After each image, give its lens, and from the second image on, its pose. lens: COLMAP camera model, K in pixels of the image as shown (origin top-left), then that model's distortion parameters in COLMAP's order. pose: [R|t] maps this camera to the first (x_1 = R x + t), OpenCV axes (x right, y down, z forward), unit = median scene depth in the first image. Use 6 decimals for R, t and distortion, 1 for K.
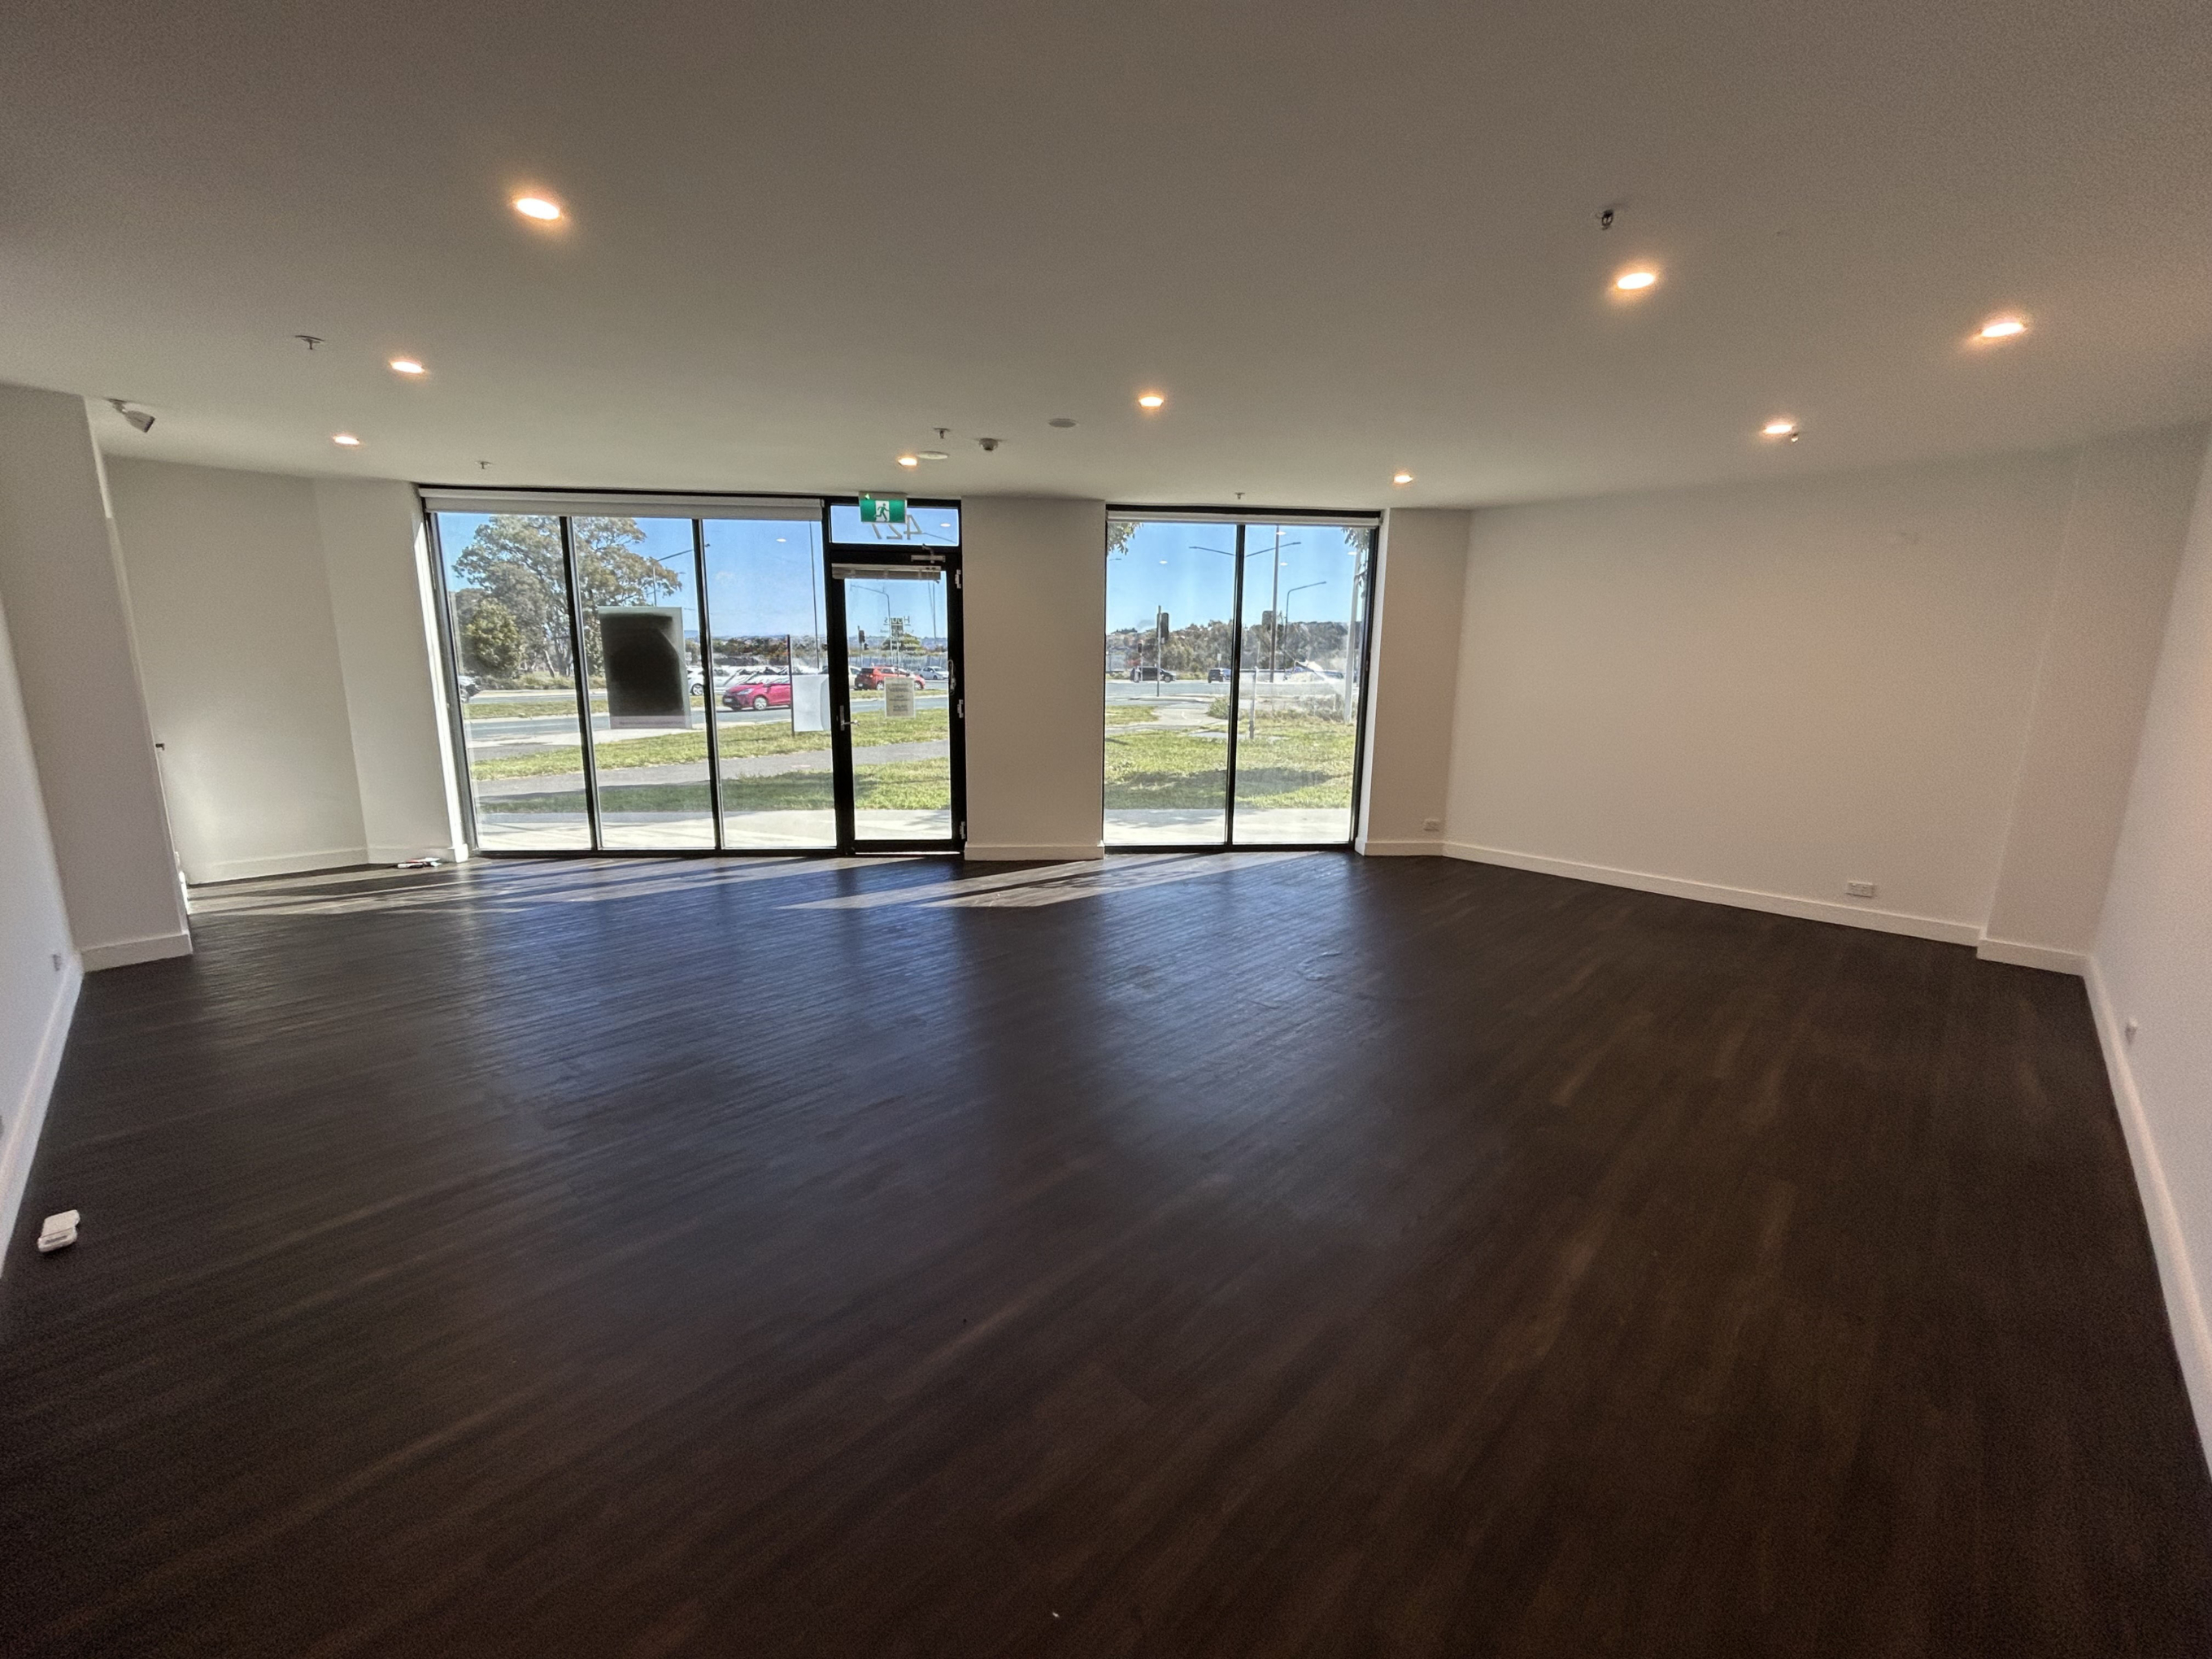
lens RADIAL K [[883.8, 0, 1100.8], [0, 883.8, 829.4], [0, 0, 1]] dist [0.002538, 0.000289]
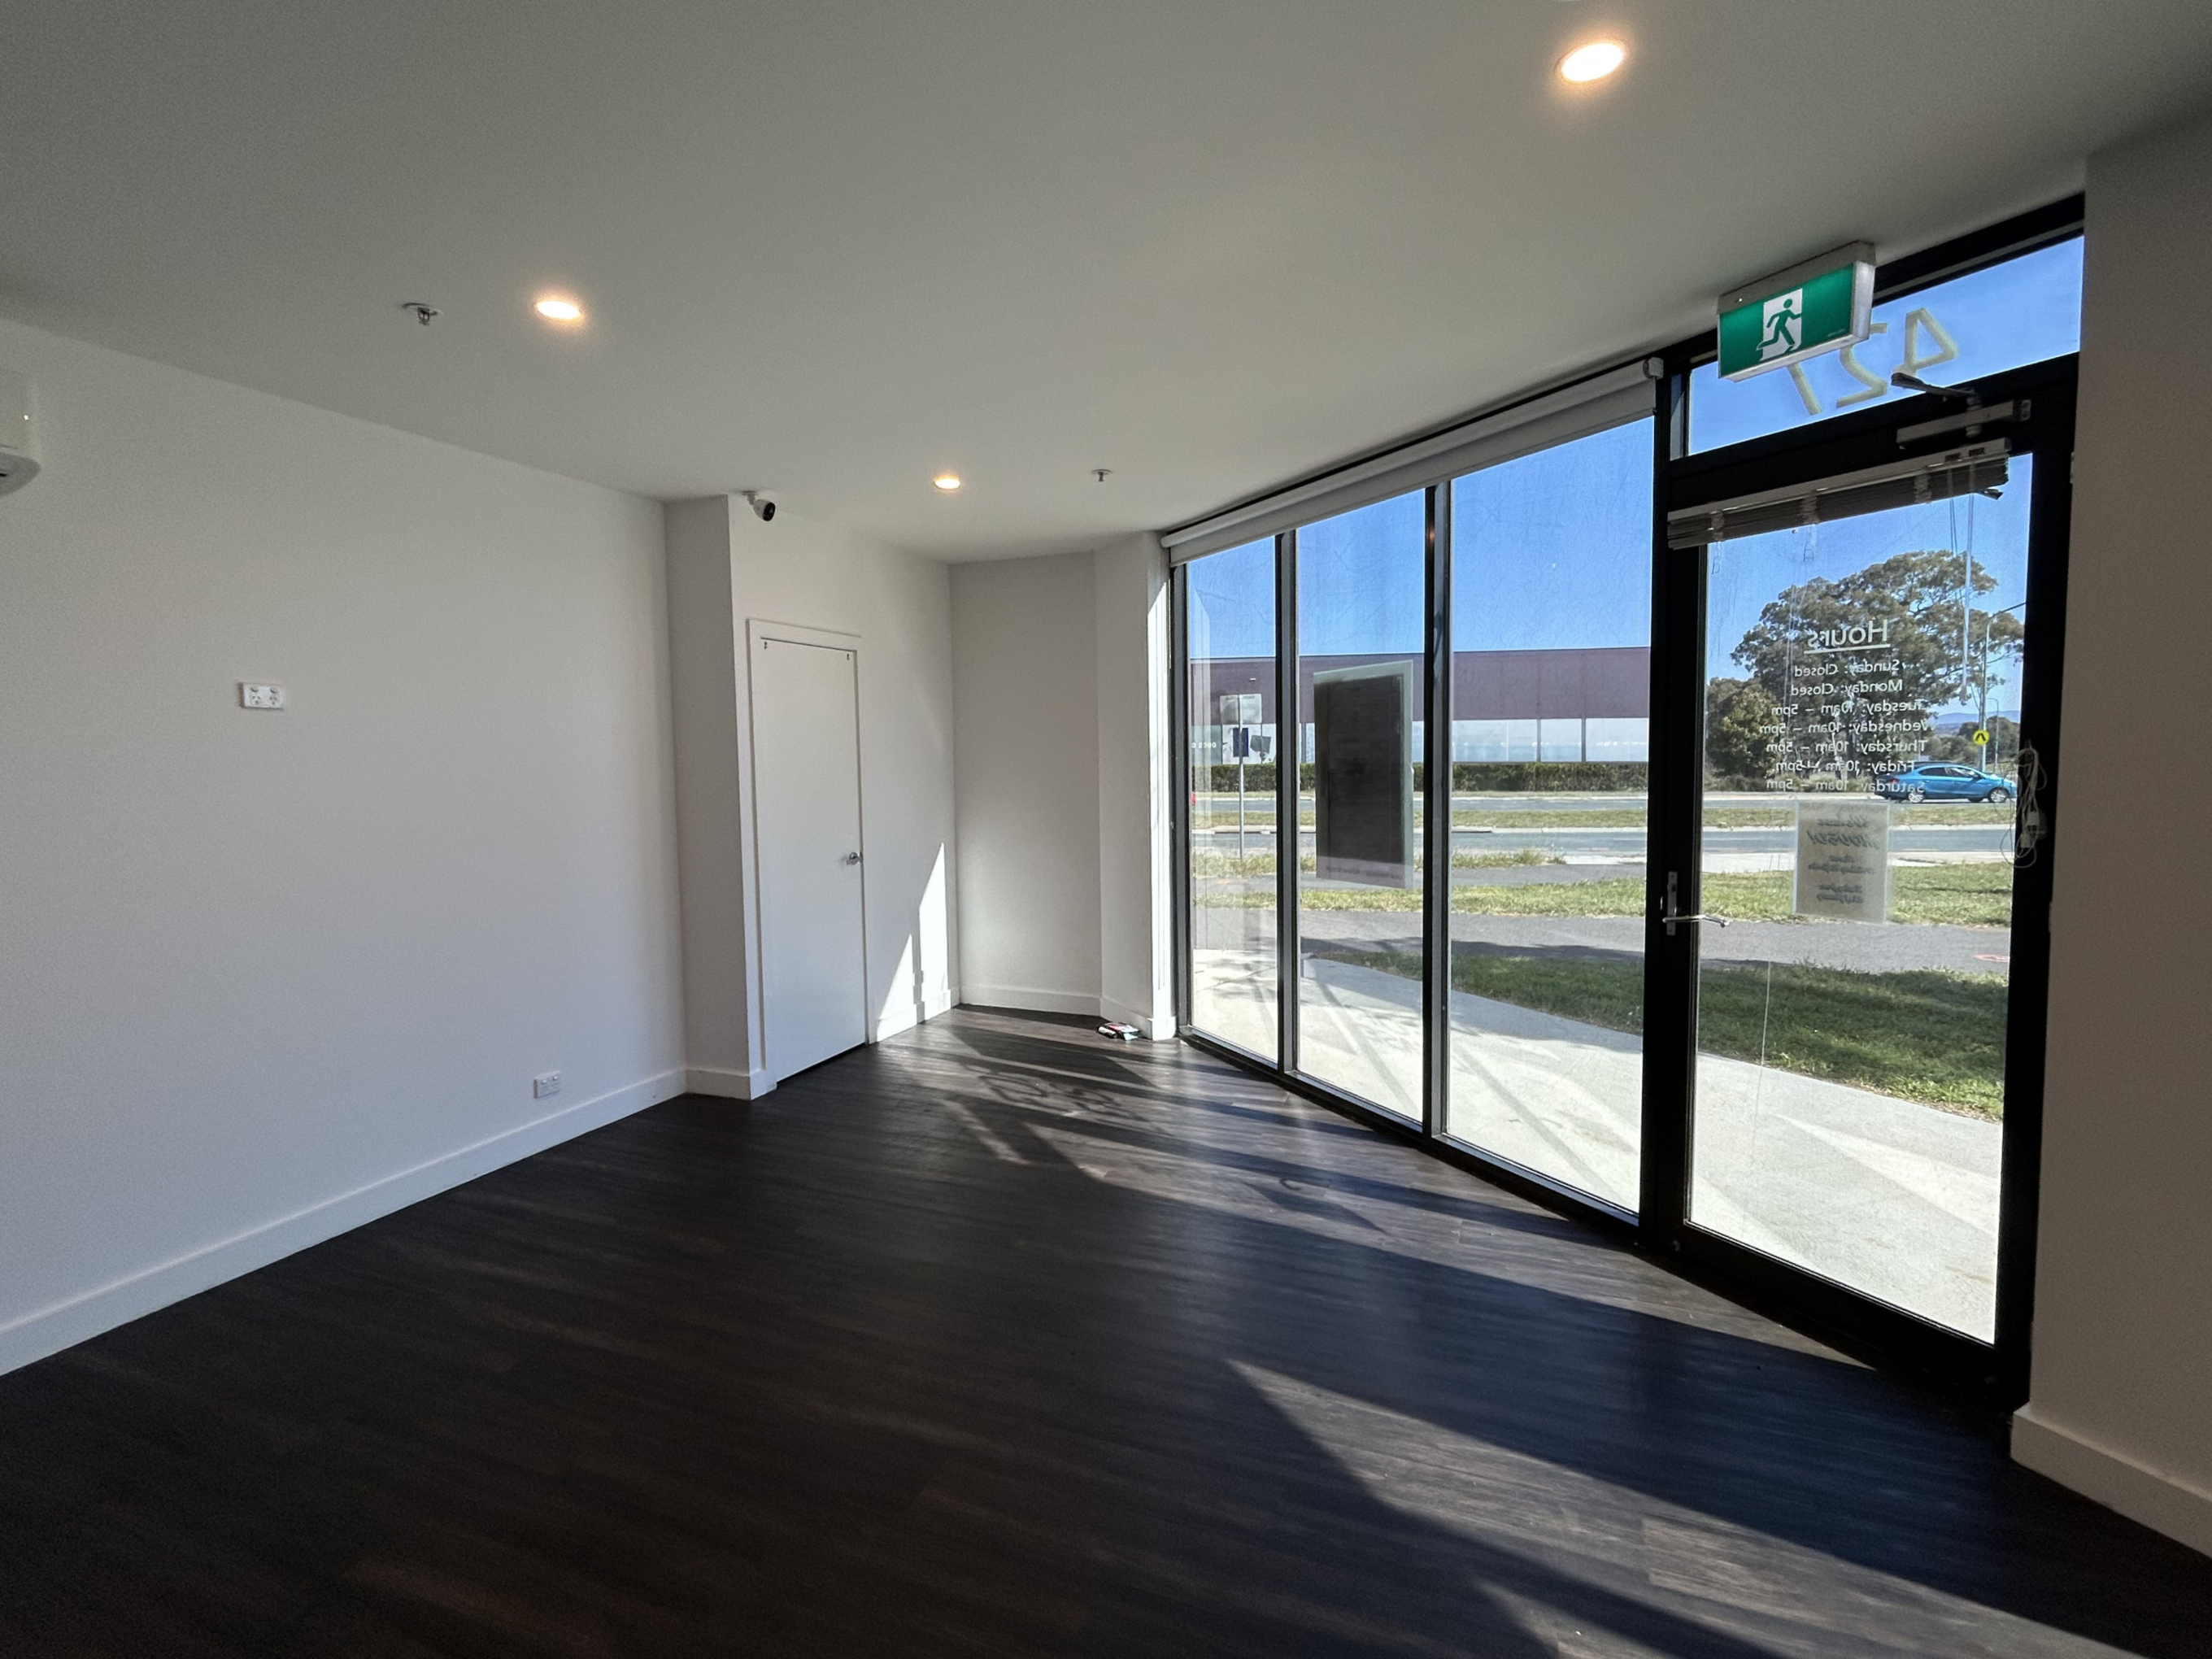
lens RADIAL K [[1048.0, 0, 1105.9], [0, 1048.0, 819.2], [0, 0, 1]] dist [0.001760, 0.000402]
pose [[0.383907, 0.042282, -0.922403, 0.033593], [-0.160957, 0.986721, -0.021761, -0.114278], [0.909235, 0.156822, 0.385615, 0.604200]]
